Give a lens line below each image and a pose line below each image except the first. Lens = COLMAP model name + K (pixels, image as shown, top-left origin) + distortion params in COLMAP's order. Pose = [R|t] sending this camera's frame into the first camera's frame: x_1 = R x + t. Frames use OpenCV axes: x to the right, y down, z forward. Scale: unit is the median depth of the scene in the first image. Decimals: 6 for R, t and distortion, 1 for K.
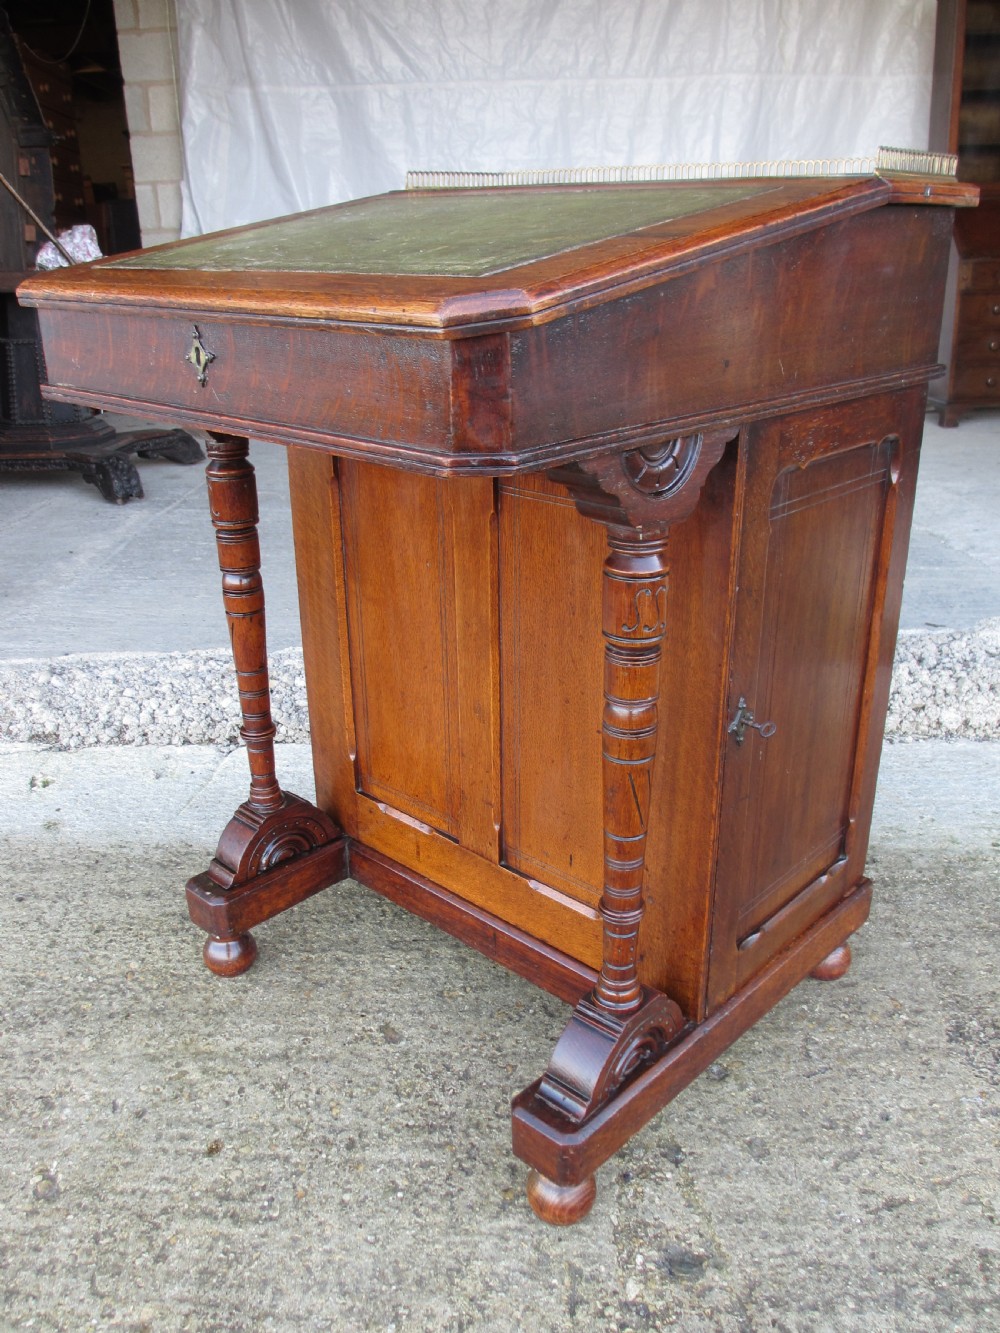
lens RADIAL K [[1109.9, 0, 502.4], [0, 1109.9, 662.8], [0, 0, 1]] dist [-0.051879, 0.015419]
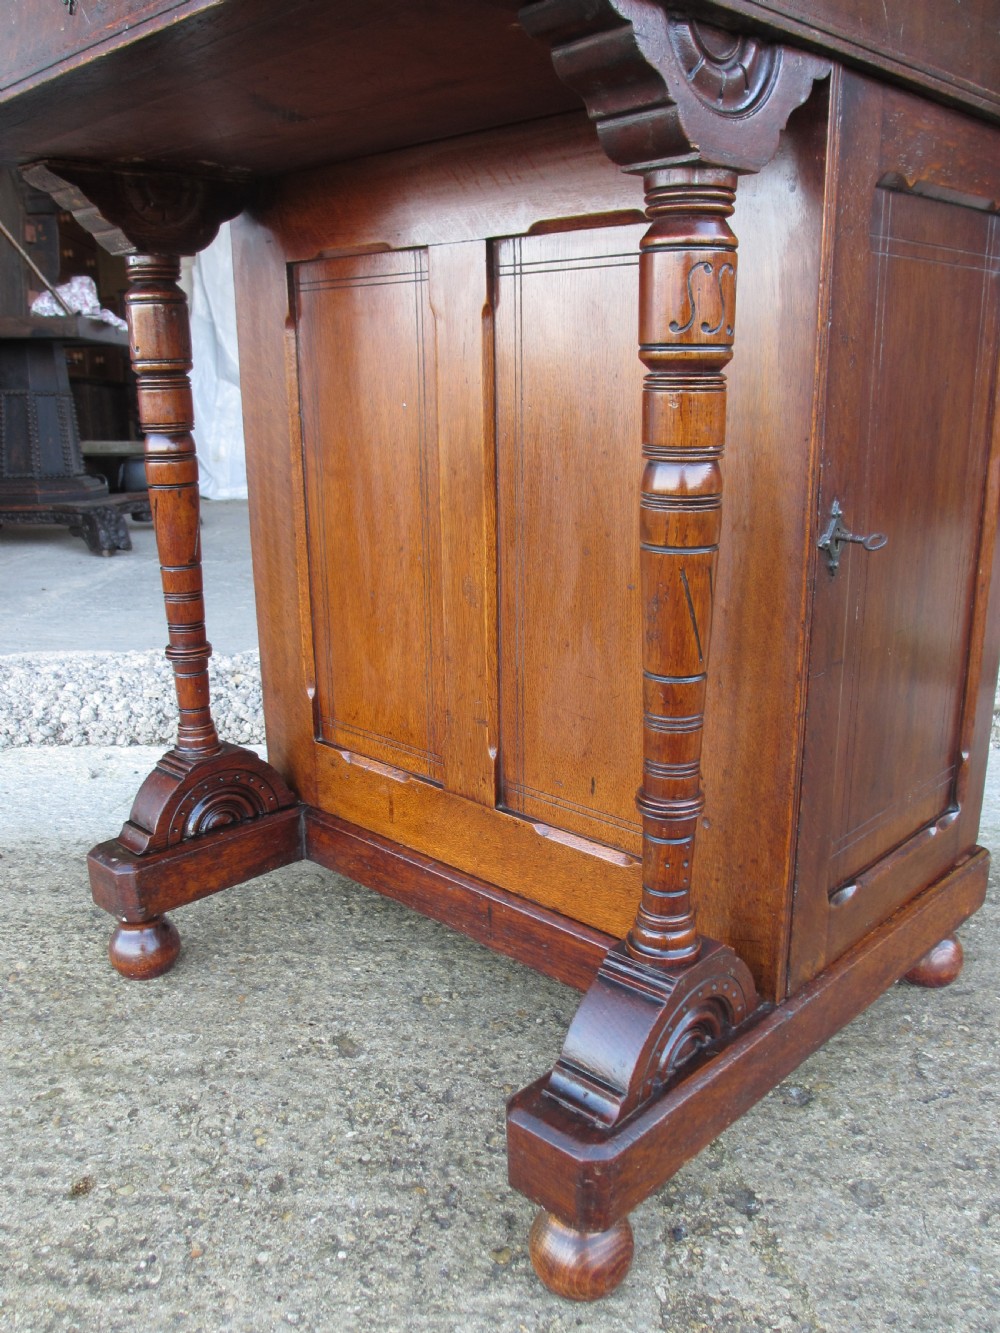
lens RADIAL K [[1109.9, 0, 502.0], [0, 1109.9, 664.8], [0, 0, 1]] dist [-0.051879, 0.015419]
pose [[0.999913, 0.003806, -0.012642, 0.009992], [-0.005252, 0.993187, -0.116416, 0.164102], [0.012113, 0.116473, 0.993120, 0.235638]]
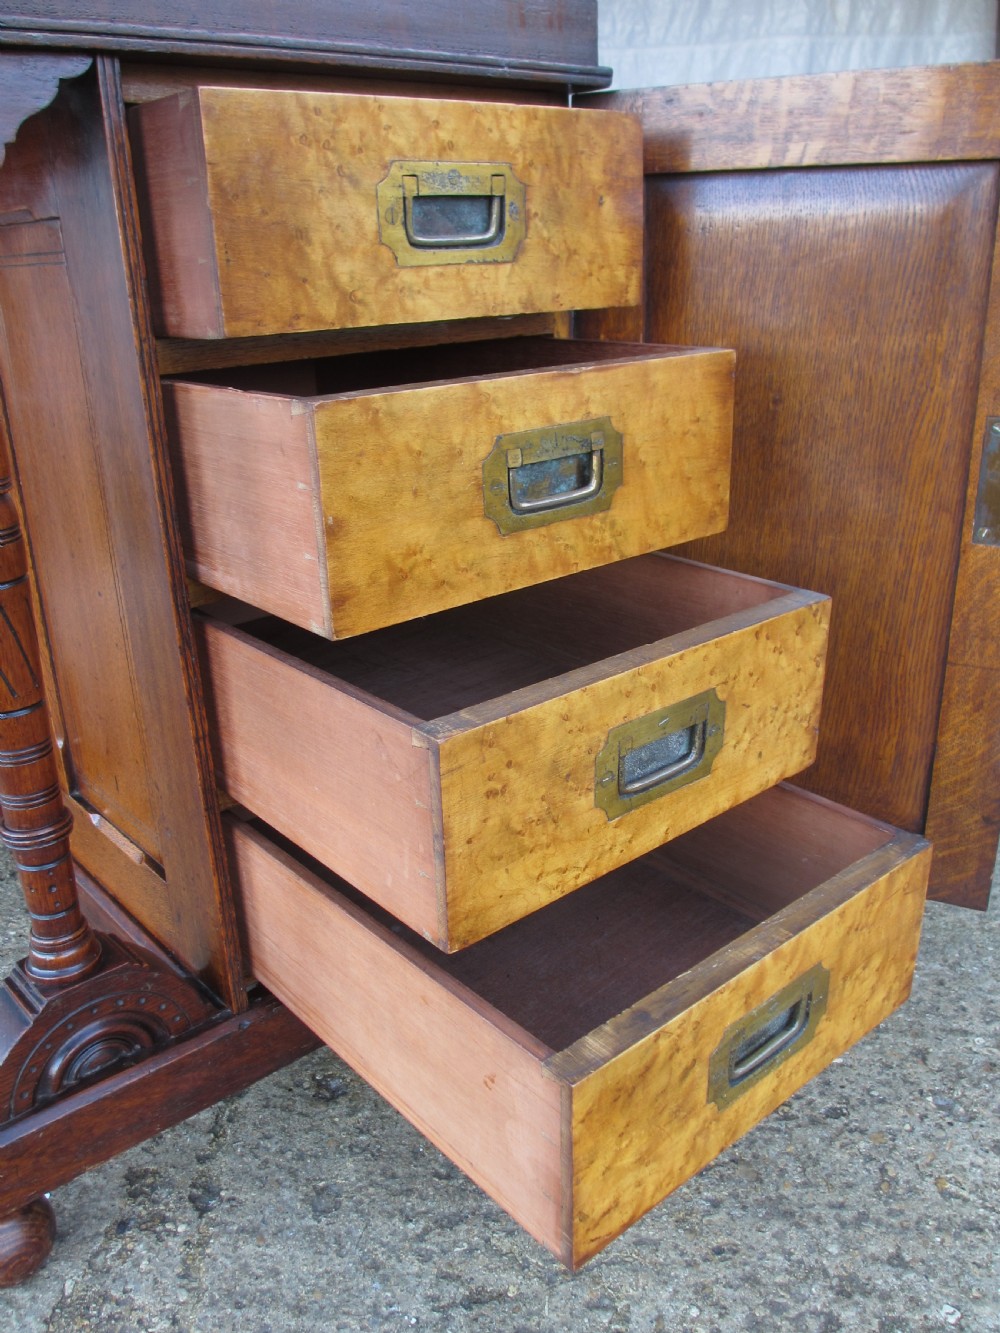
lens RADIAL K [[1109.9, 0, 505.5], [0, 1109.9, 663.8], [0, 0, 1]] dist [-0.051879, 0.015419]
pose [[0.994860, 0.010706, -0.100688, 0.348136], [-0.012949, 0.999682, -0.021649, 0.099879], [0.100424, 0.022841, 0.994683, 0.266233]]
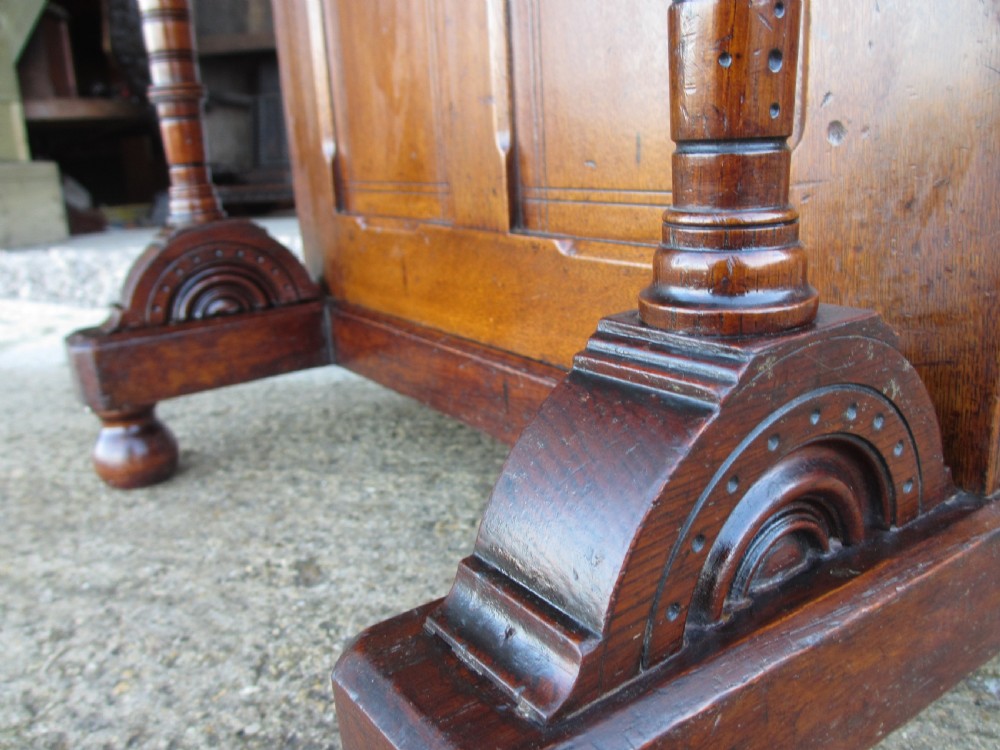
lens RADIAL K [[832.6, 0, 503.5], [0, 832.6, 379.2], [0, 0, 1]] dist [-0.051879, 0.015419]
pose [[0.974833, 0.014862, -0.222440, 0.074845], [-0.035460, 0.995409, -0.088898, 0.267677], [0.220098, 0.094549, 0.970885, 0.606239]]
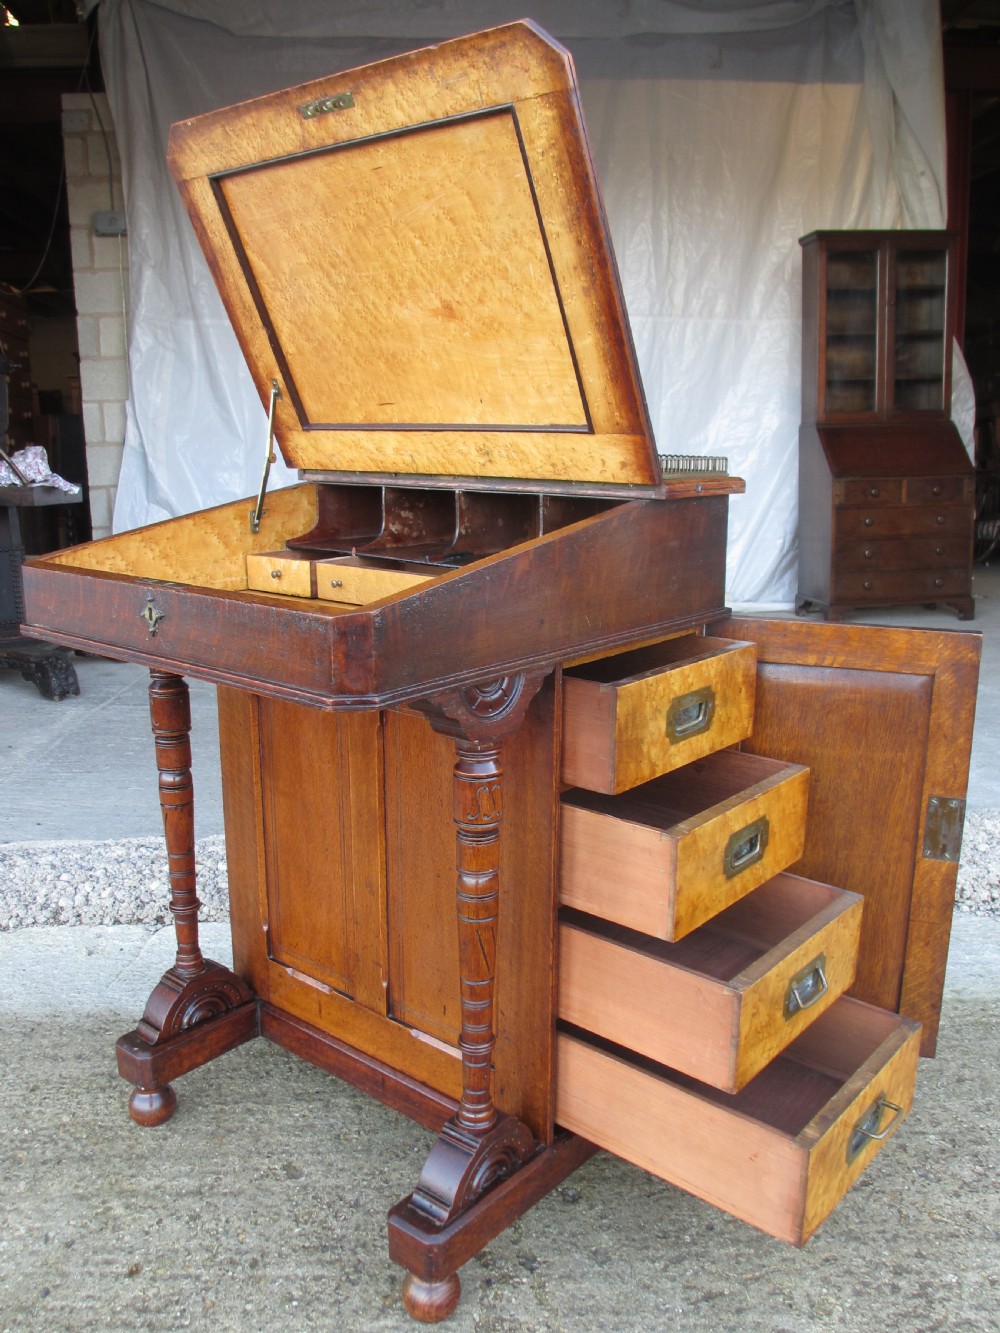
lens RADIAL K [[1109.9, 0, 505.2], [0, 1109.9, 655.3], [0, 0, 1]] dist [-0.051879, 0.015419]
pose [[0.997875, 0.000497, 0.065150, 0.044170], [0.010866, 0.984694, -0.173954, 0.007163], [-0.064240, 0.174292, 0.982596, -0.226057]]
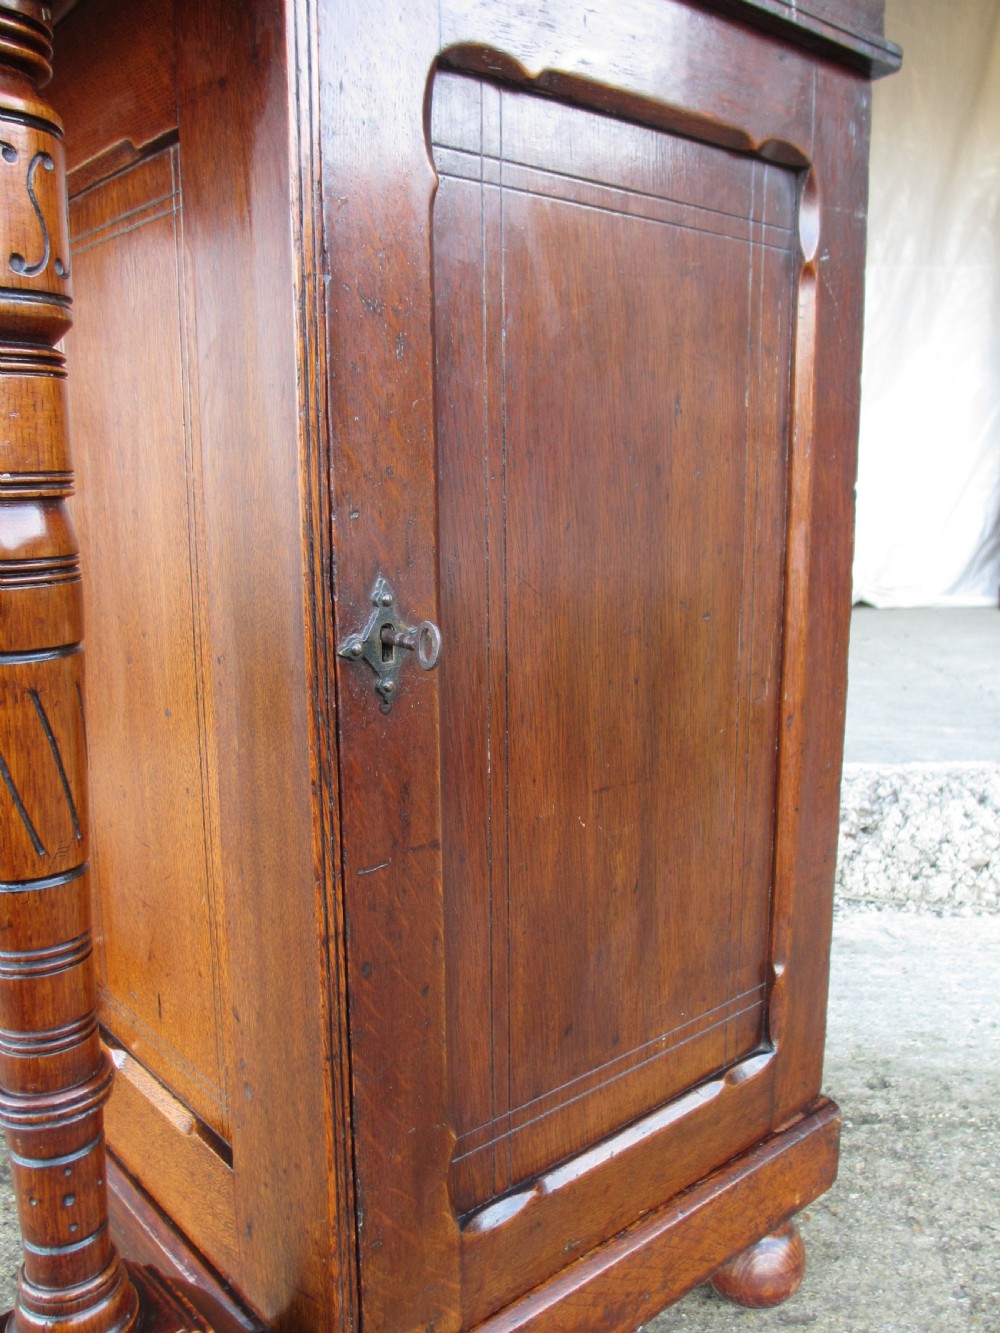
lens RADIAL K [[1109.9, 0, 500.5], [0, 1109.9, 670.3], [0, 0, 1]] dist [-0.051879, 0.015419]
pose [[0.995097, 0.022932, -0.096212, 0.227412], [-0.042205, 0.978193, -0.203366, 0.112388], [0.089450, 0.206429, 0.974364, 0.454262]]
